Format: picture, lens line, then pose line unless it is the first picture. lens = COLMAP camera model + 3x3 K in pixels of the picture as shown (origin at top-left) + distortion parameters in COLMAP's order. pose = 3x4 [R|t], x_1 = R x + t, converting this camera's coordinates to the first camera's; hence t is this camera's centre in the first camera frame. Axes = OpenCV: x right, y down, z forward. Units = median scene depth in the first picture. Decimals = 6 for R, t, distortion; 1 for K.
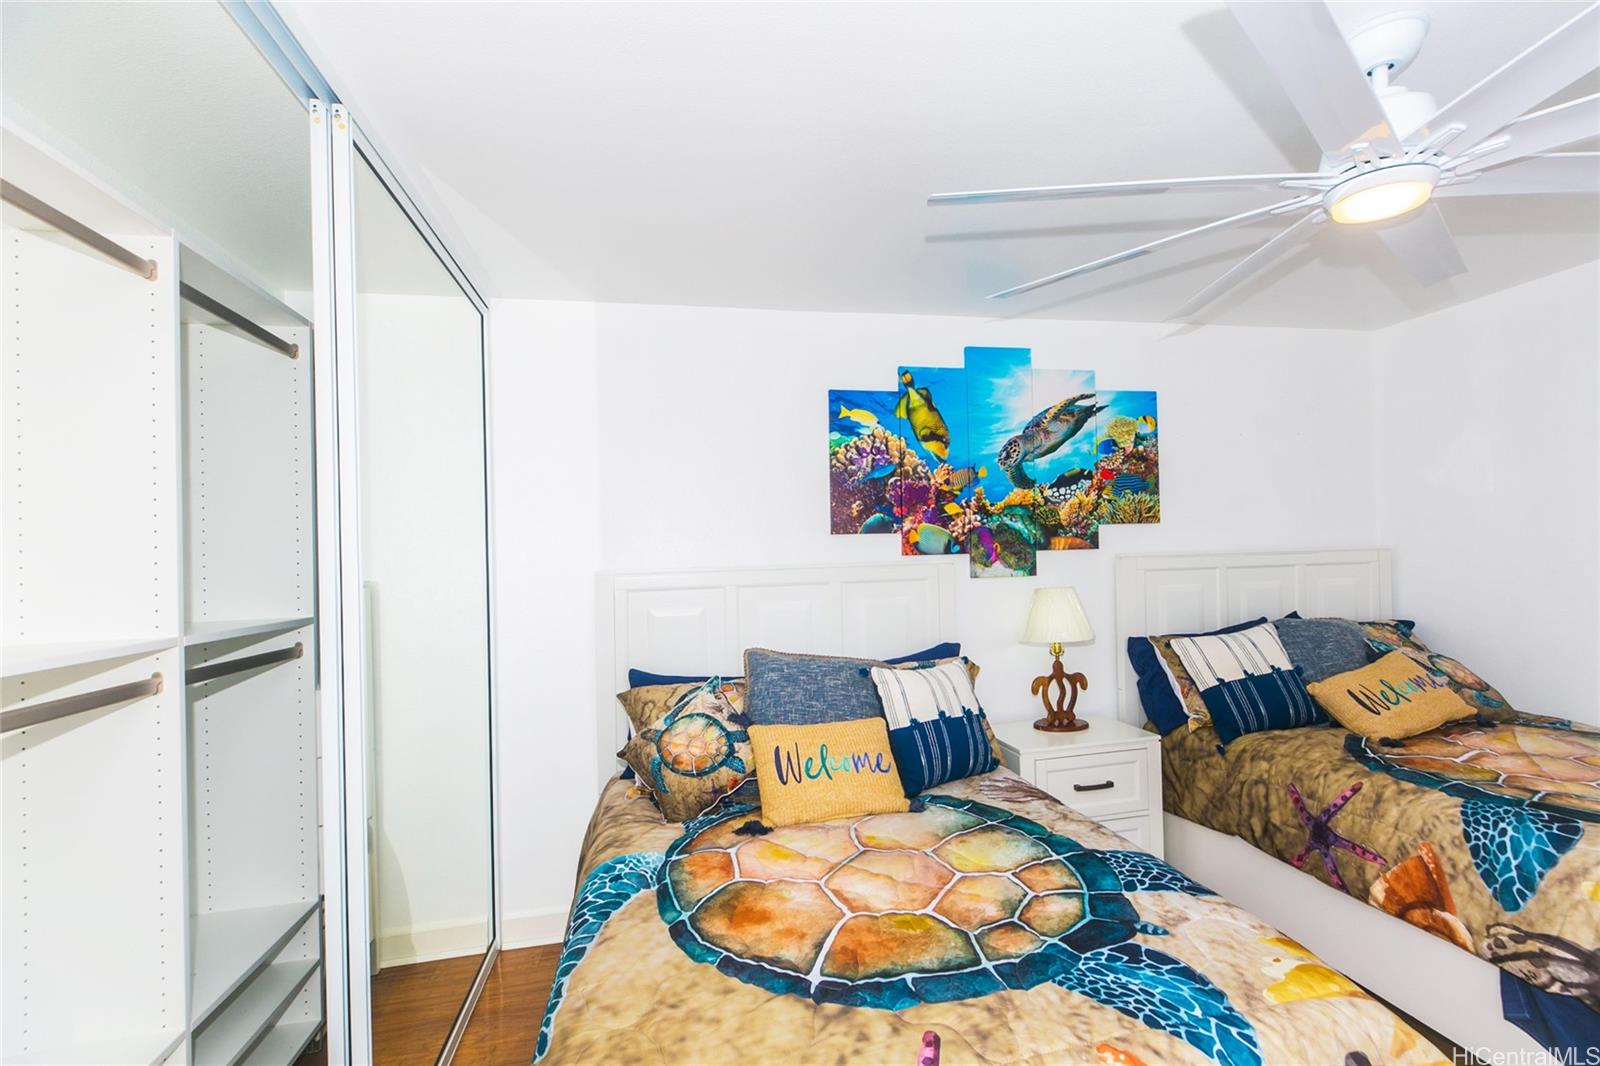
lens RADIAL K [[726.6, 0, 806.3], [0, 726.6, 558.5], [0, 0, 1]] dist [0.018111, -0.010408]
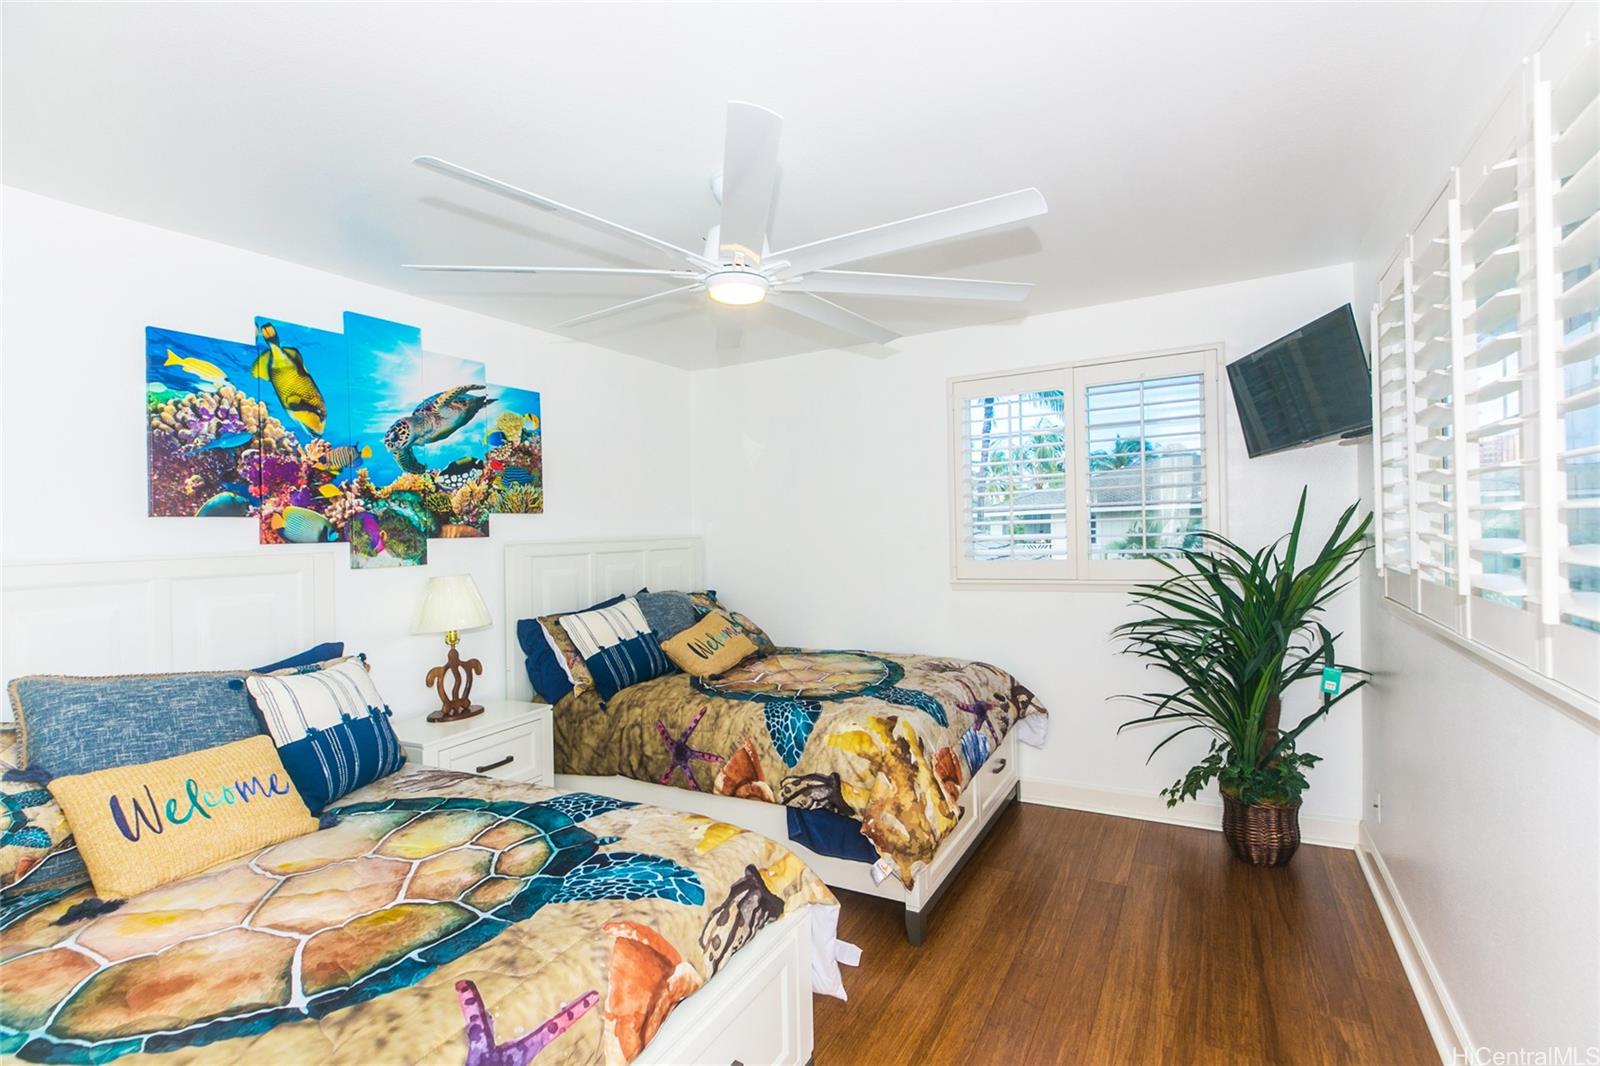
lens RADIAL K [[726.6, 0, 806.3], [0, 726.6, 558.5], [0, 0, 1]] dist [0.018111, -0.010408]
pose [[0.662410, -0.022395, 0.748807, -0.110944], [0.015711, 0.999749, 0.016002, 0.011589], [-0.748977, 0.001165, 0.662595, -0.029323]]
